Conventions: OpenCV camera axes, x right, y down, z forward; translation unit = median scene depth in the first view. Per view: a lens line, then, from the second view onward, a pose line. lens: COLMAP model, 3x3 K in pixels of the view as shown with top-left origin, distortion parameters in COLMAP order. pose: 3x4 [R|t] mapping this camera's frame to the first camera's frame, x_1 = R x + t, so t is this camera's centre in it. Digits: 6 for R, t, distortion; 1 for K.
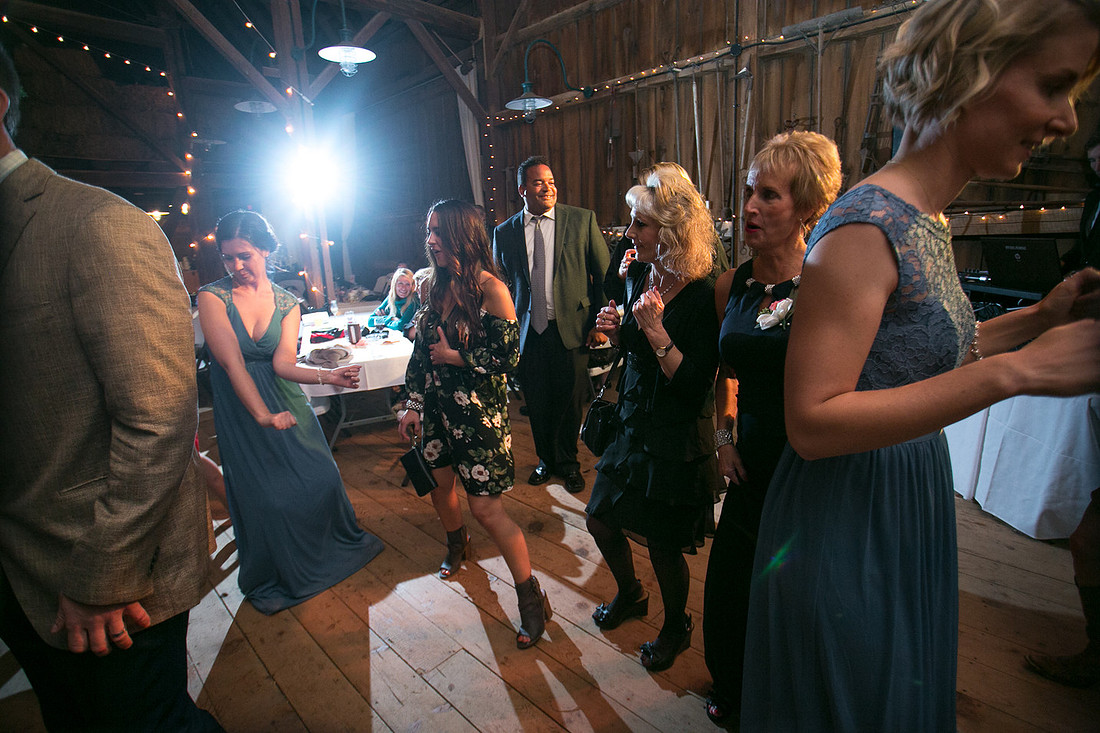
lens RADIAL K [[531.1, 0, 546.0], [0, 531.1, 347.4], [0, 0, 1]] dist [-0.041343, 0.017493]
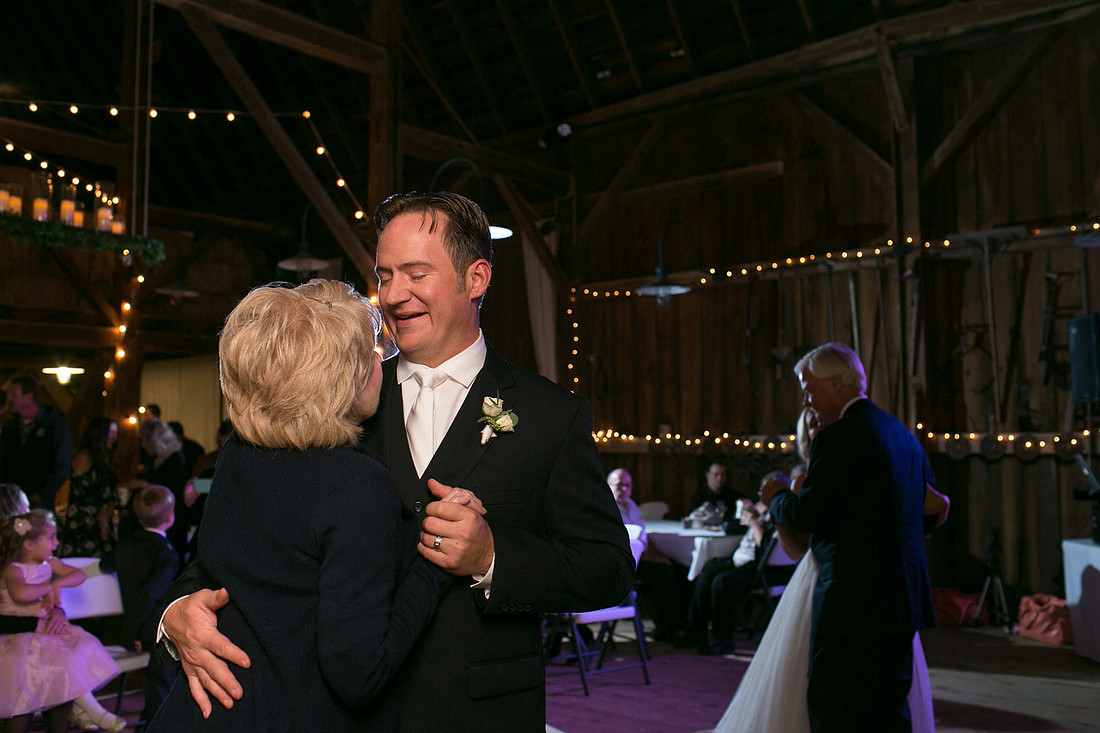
lens RADIAL K [[1051.6, 0, 551.7], [0, 1051.6, 363.0], [0, 0, 1]] dist [-0.019315, 0.000000]
pose [[0.996723, 0.053338, 0.060809, -0.298157], [-0.033043, 0.954682, -0.295786, 0.160486], [-0.073830, 0.292808, 0.953317, -0.567278]]
